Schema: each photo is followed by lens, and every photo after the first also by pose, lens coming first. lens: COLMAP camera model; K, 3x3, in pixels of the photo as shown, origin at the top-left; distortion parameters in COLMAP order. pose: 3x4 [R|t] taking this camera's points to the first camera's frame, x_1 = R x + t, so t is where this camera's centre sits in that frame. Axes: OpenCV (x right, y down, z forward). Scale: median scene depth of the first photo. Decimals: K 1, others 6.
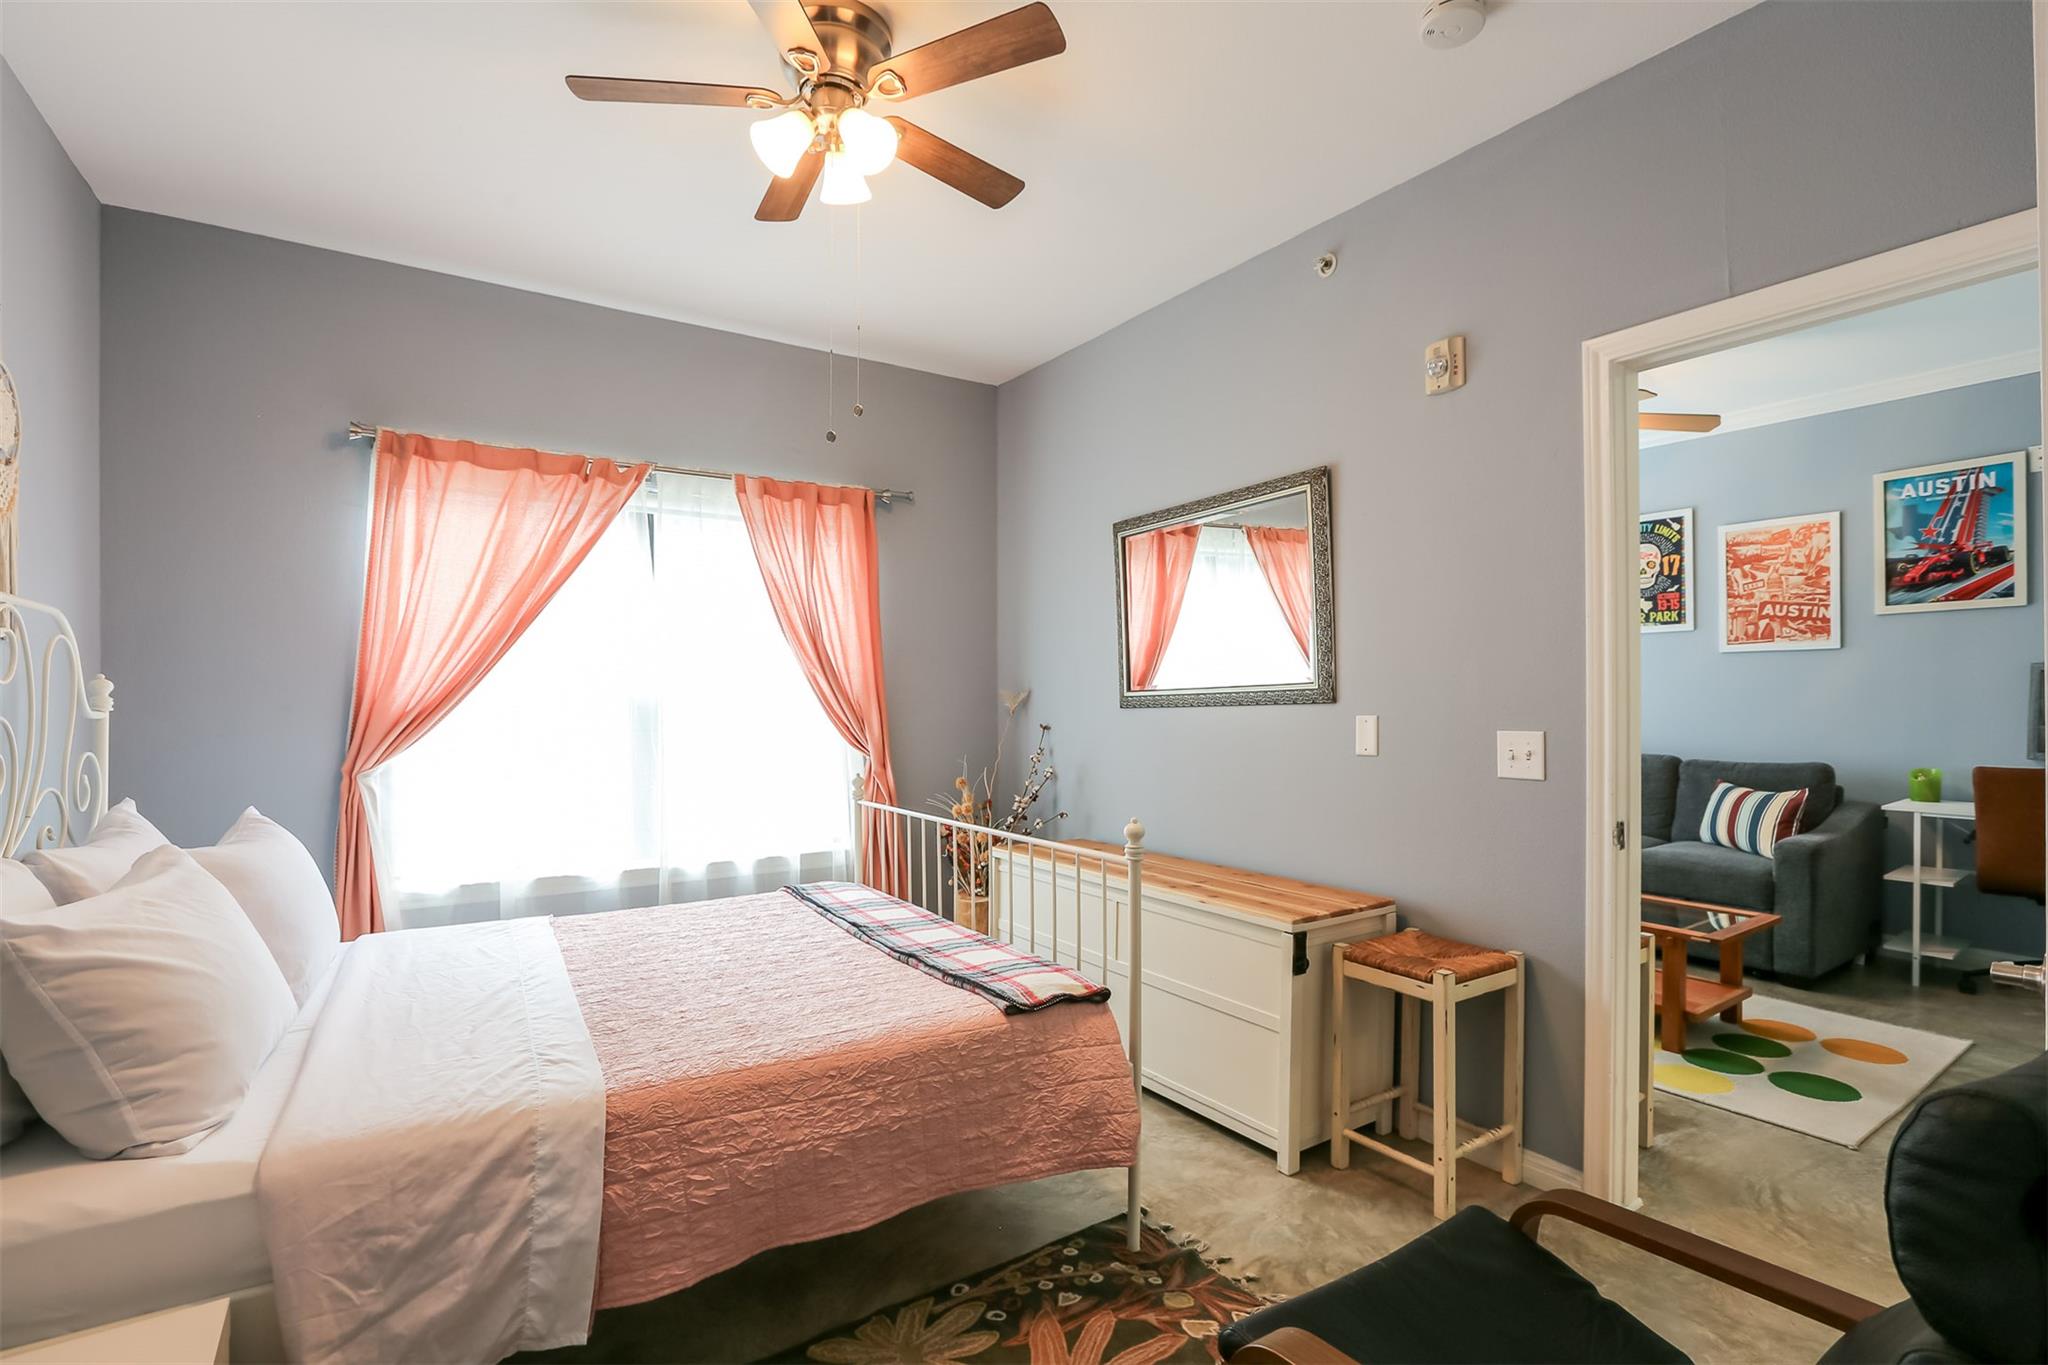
lens RADIAL K [[951.4, 0, 1026.3], [0, 951.4, 702.8], [0, 0, 1]] dist [-0.046428, 0.014648]
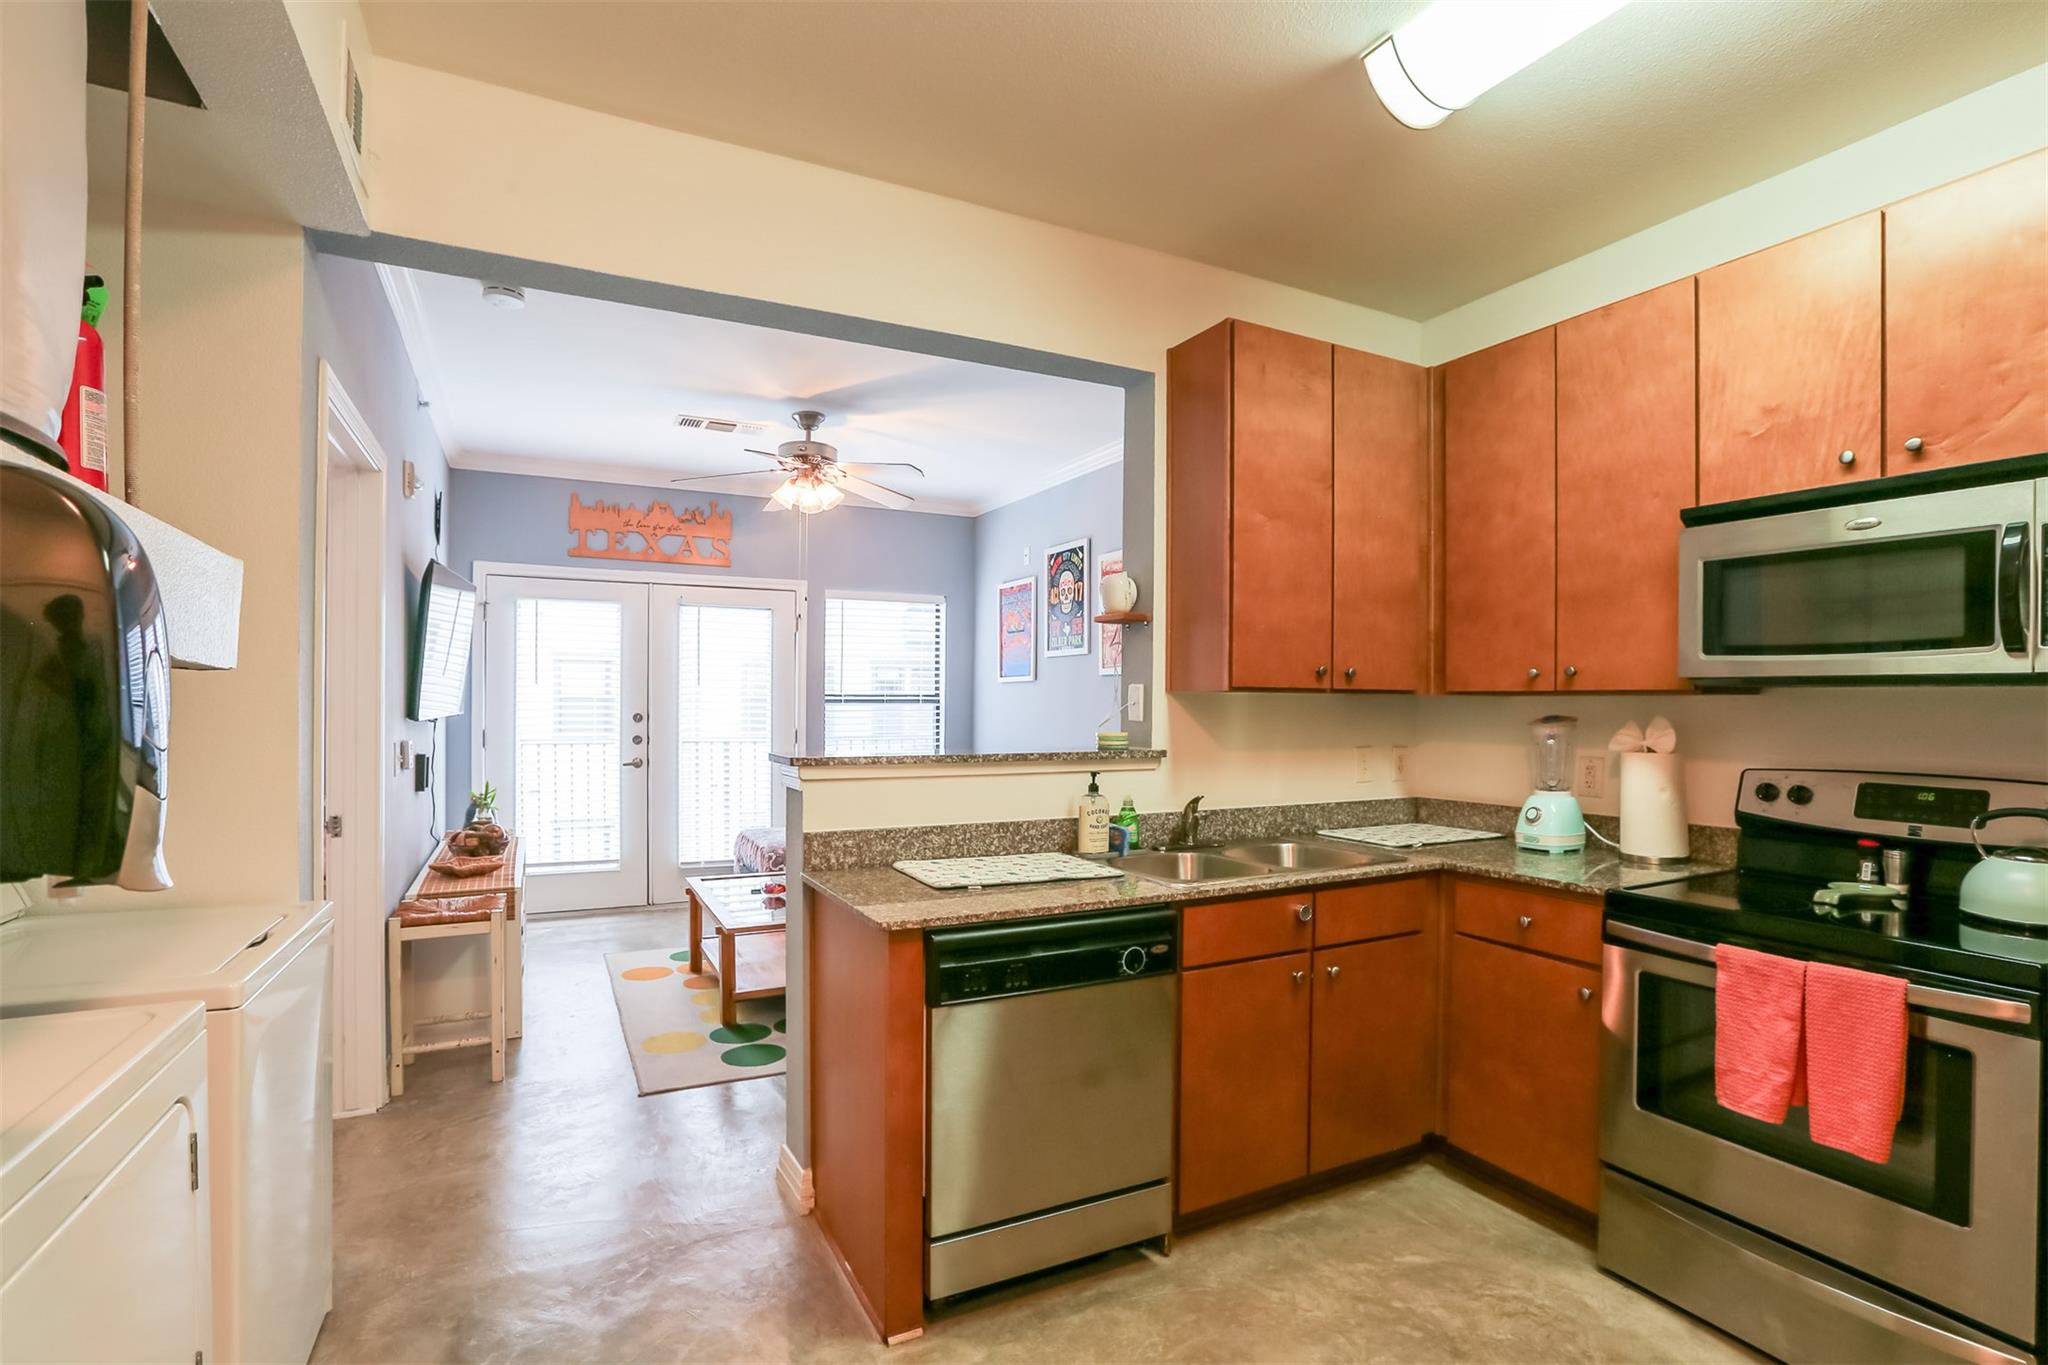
lens RADIAL K [[974.6, 0, 1029.3], [0, 974.6, 702.6], [0, 0, 1]] dist [-0.061073, 0.026131]
pose [[0.994114, 0.011669, -0.107711, 0.971998], [-0.012064, 0.999923, -0.003016, -0.023105], [0.107667, 0.004297, 0.994178, -0.128905]]
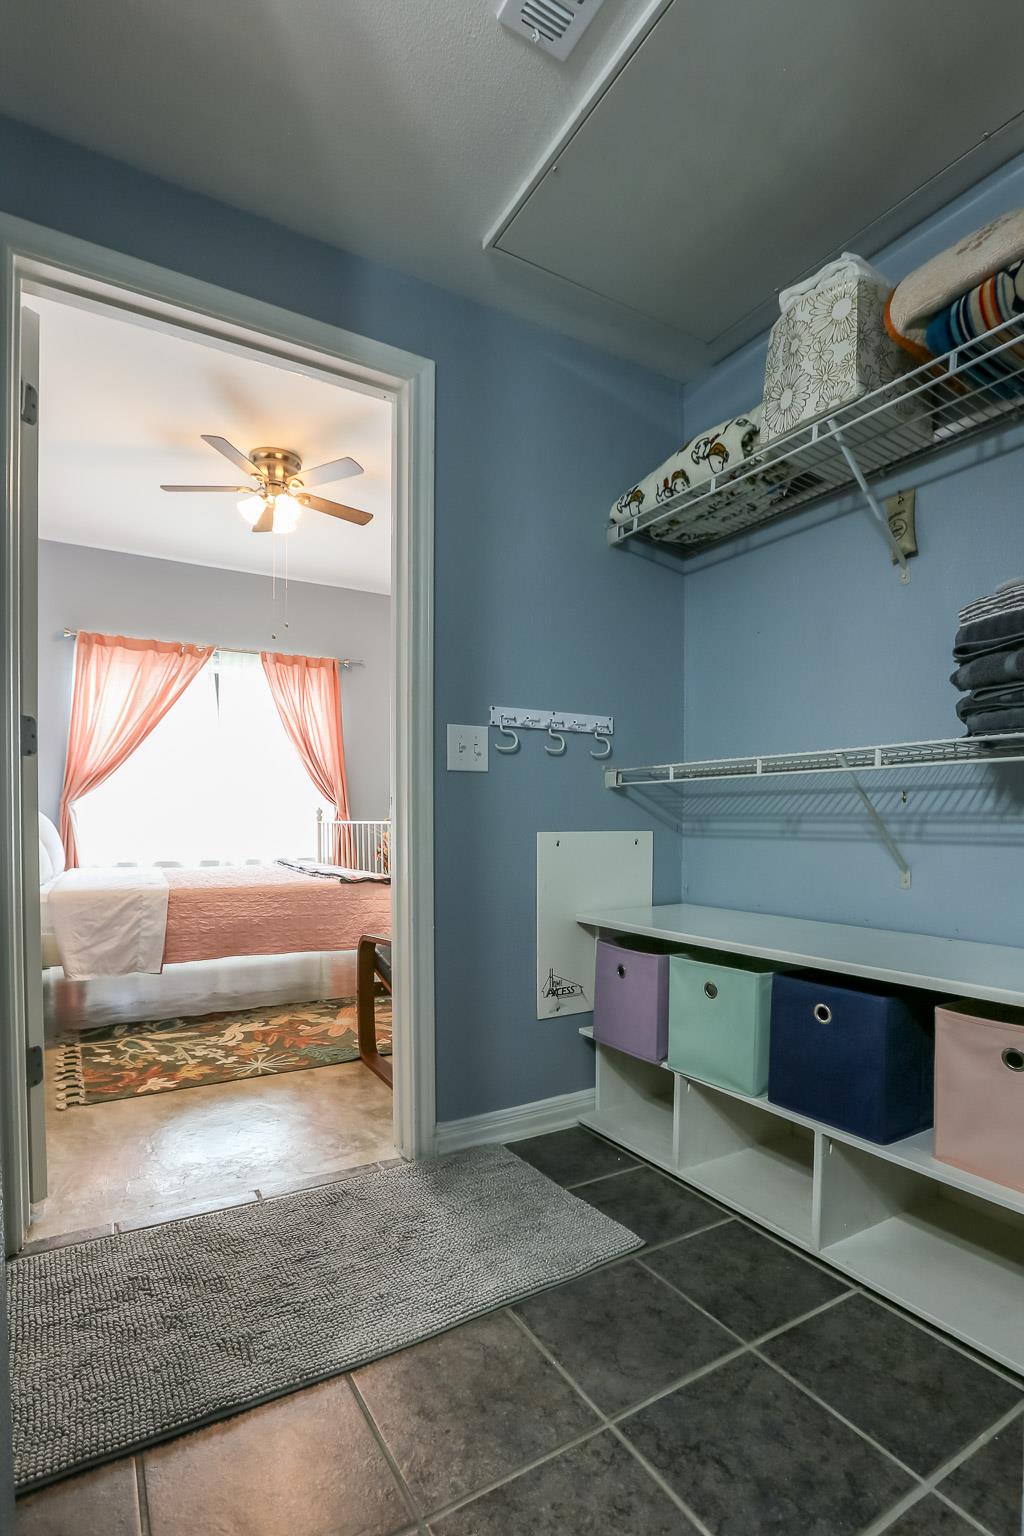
lens RADIAL K [[730.9, 0, 508.6], [0, 730.9, 832.9], [0, 0, 1]] dist [-0.061073, 0.026131]
pose [[0.998874, 0.006900, -0.046939, 0.232436], [-0.006223, 0.999875, 0.014553, 0.085928], [0.047034, -0.014245, 0.998792, -0.381095]]
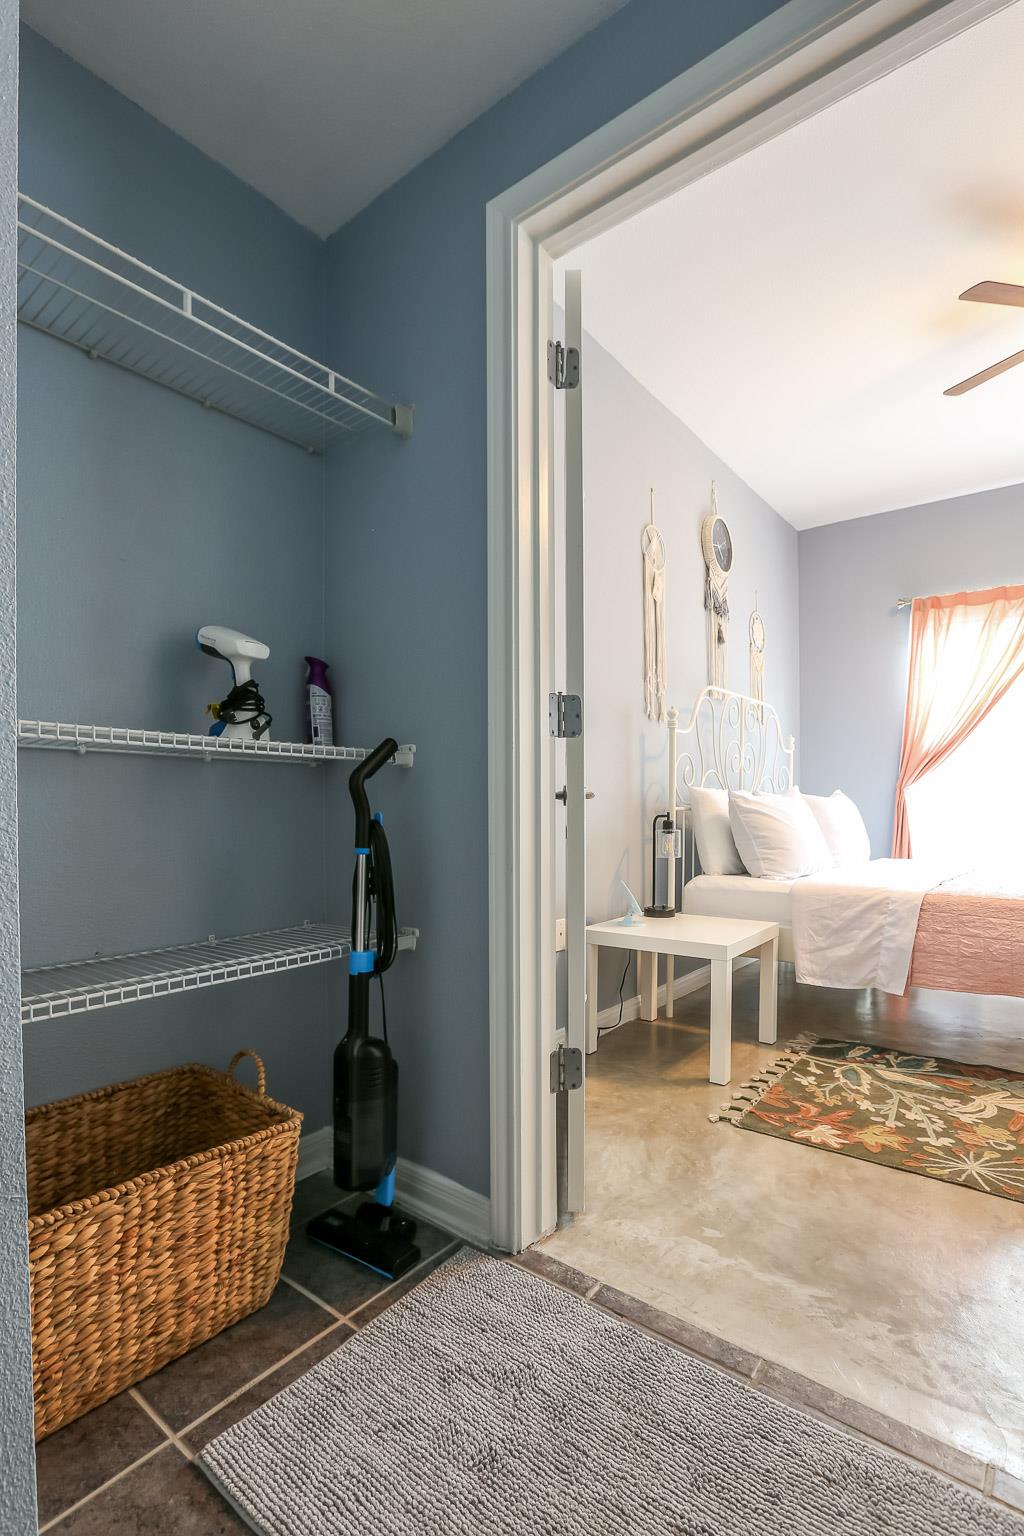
lens RADIAL K [[721.6, 0, 507.4], [0, 721.6, 810.5], [0, 0, 1]] dist [-0.061622, 0.029435]
pose [[0.308845, 0.010226, -0.951058, 0.295898], [-0.002441, 0.999947, 0.009959, 0.084467], [0.951109, -0.000754, 0.308853, -0.146672]]
